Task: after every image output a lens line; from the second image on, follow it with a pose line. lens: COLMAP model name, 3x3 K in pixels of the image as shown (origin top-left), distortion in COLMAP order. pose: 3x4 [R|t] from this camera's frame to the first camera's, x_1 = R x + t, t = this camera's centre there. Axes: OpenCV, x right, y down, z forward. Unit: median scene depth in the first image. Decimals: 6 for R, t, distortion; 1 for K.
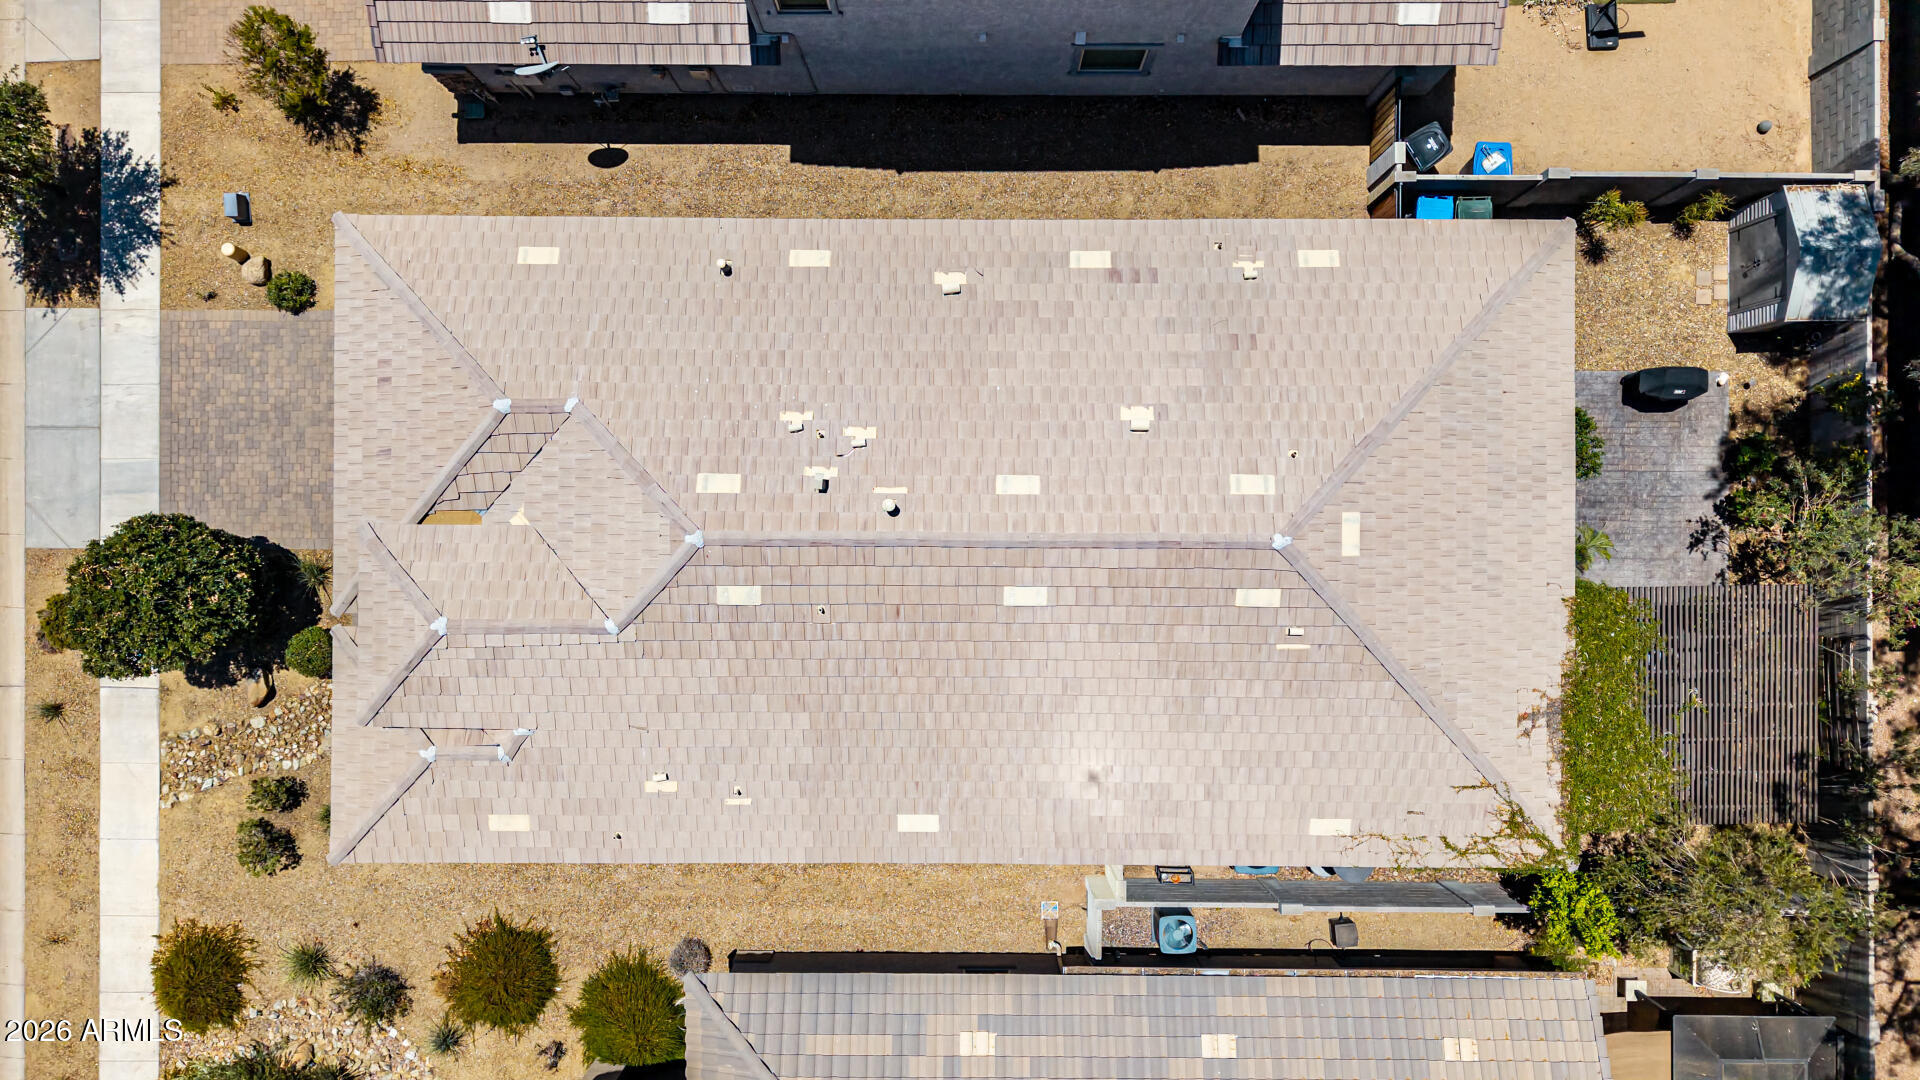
lens RADIAL K [[1300.8, 0, 960.0], [0, 1300.8, 540.0], [0, 0, 1]] dist [0.006721, -0.005360]
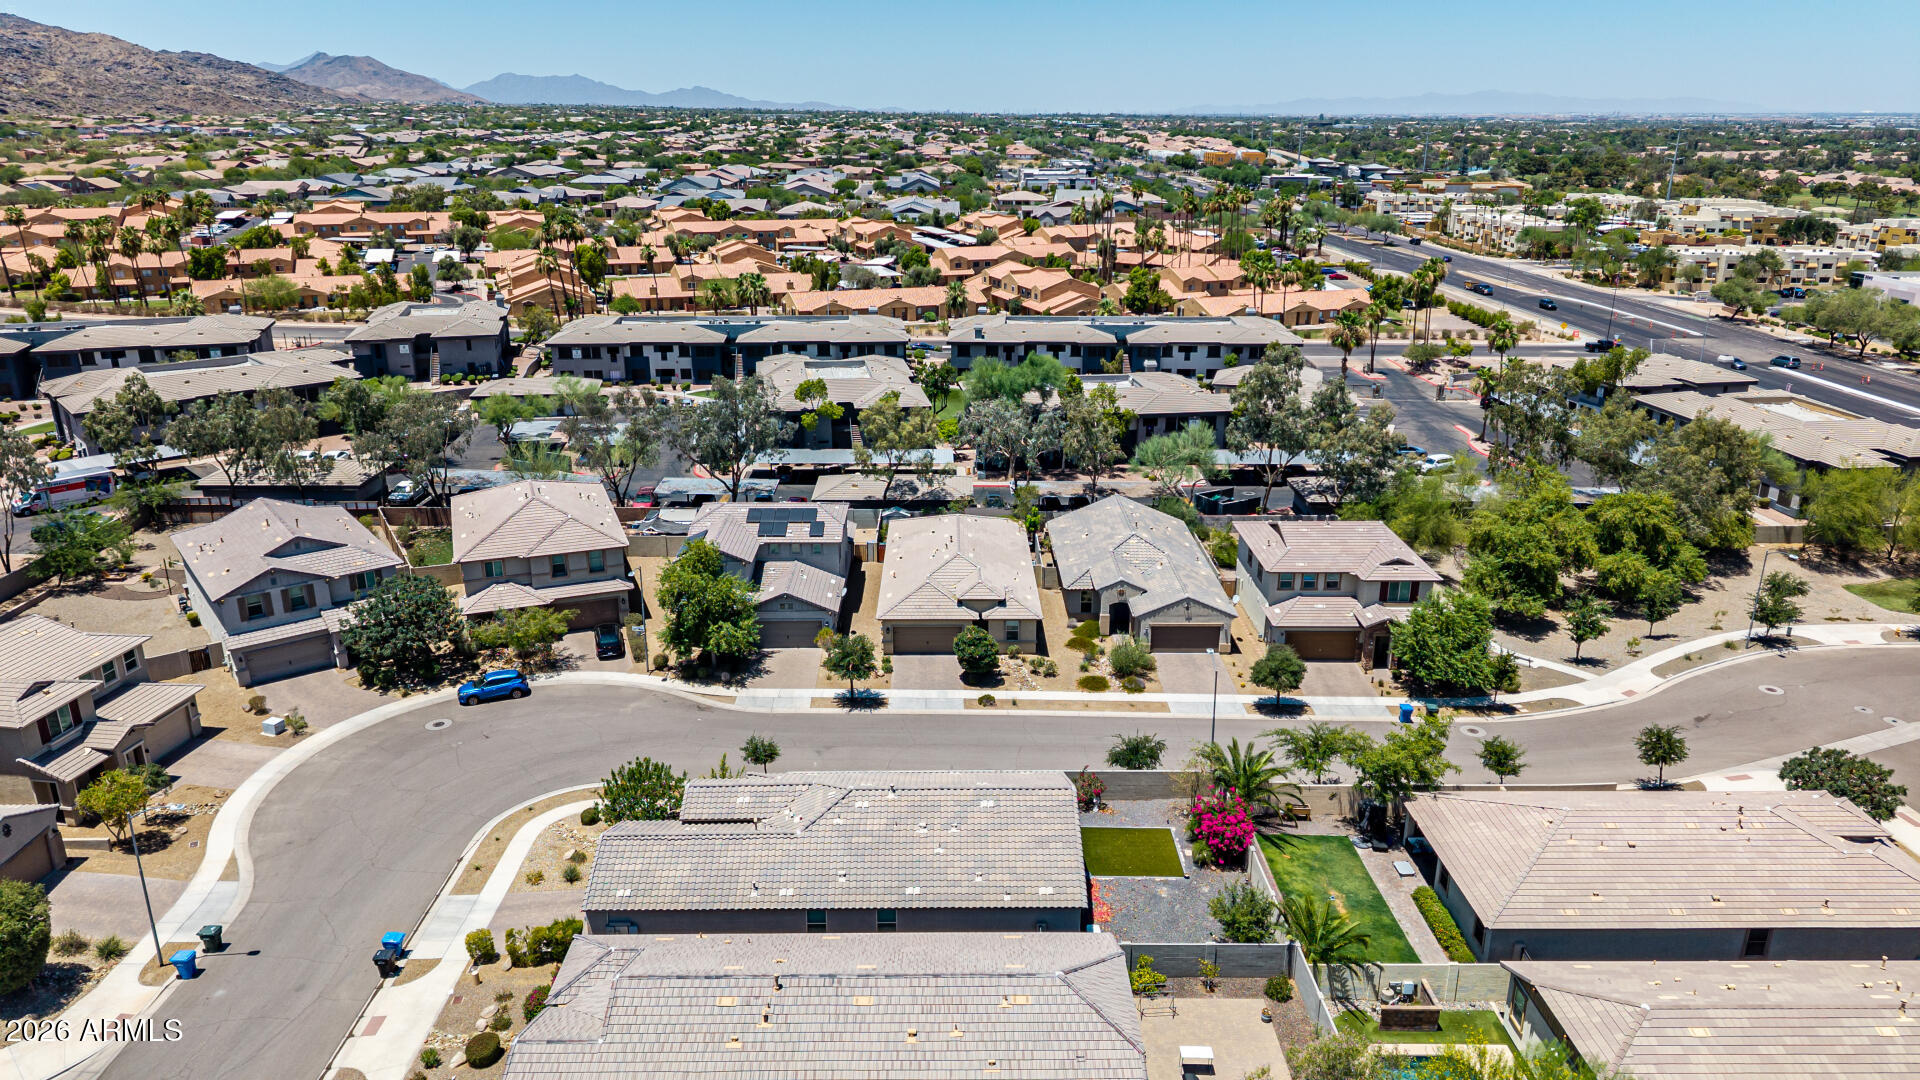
lens RADIAL K [[1276.4, 0, 960.0], [0, 1276.4, 540.0], [0, 0, 1]] dist [0.062525, -0.084556]
pose [[-0.011839, -0.316759, 0.948432, -3.574407], [0.999926, -0.001030, 0.012138, -0.041406], [-0.002868, 0.948506, 0.316747, -0.373629]]
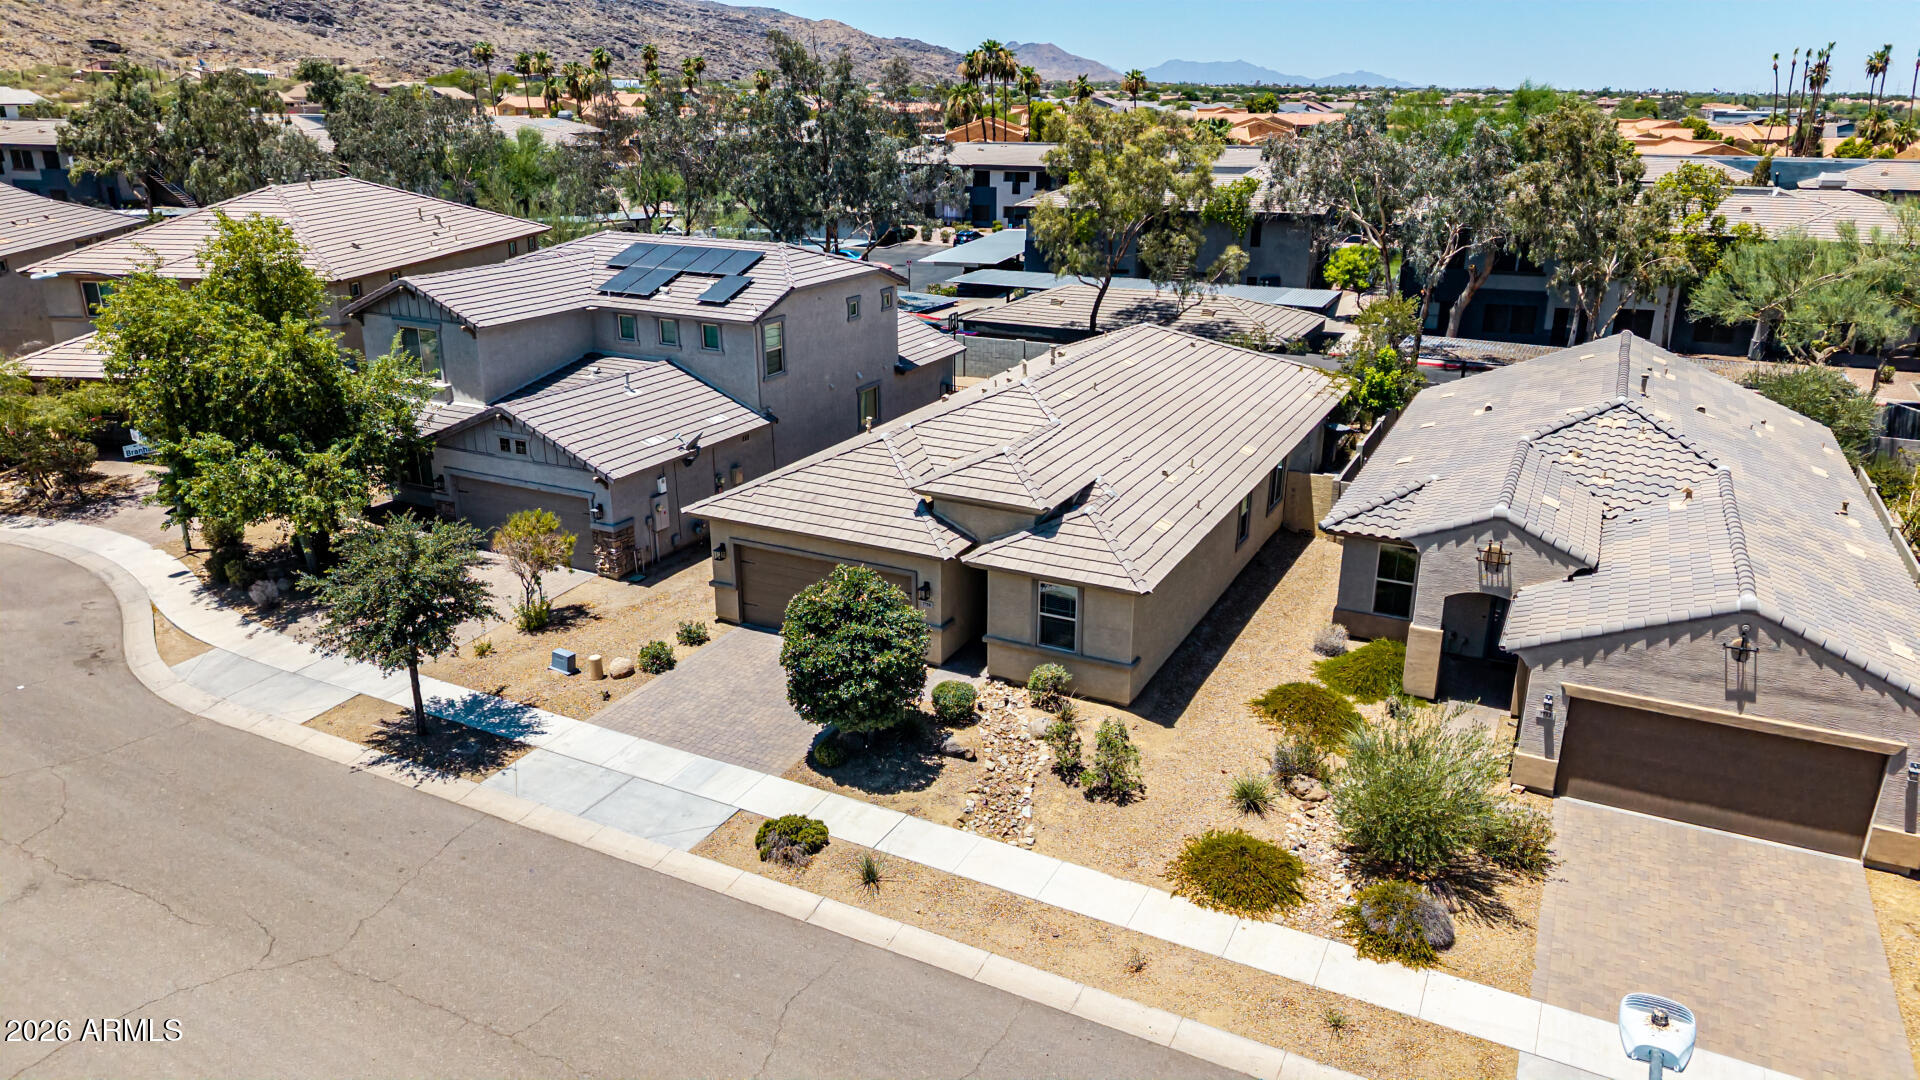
lens RADIAL K [[1274.9, 0, 954.6], [0, 1274.9, 547.1], [0, 0, 1]] dist [0.062244, -0.090144]
pose [[0.449926, -0.295408, 0.842793, -1.305963], [0.893054, 0.153568, -0.422931, 0.493872], [-0.004489, 0.942948, 0.332910, 0.540961]]
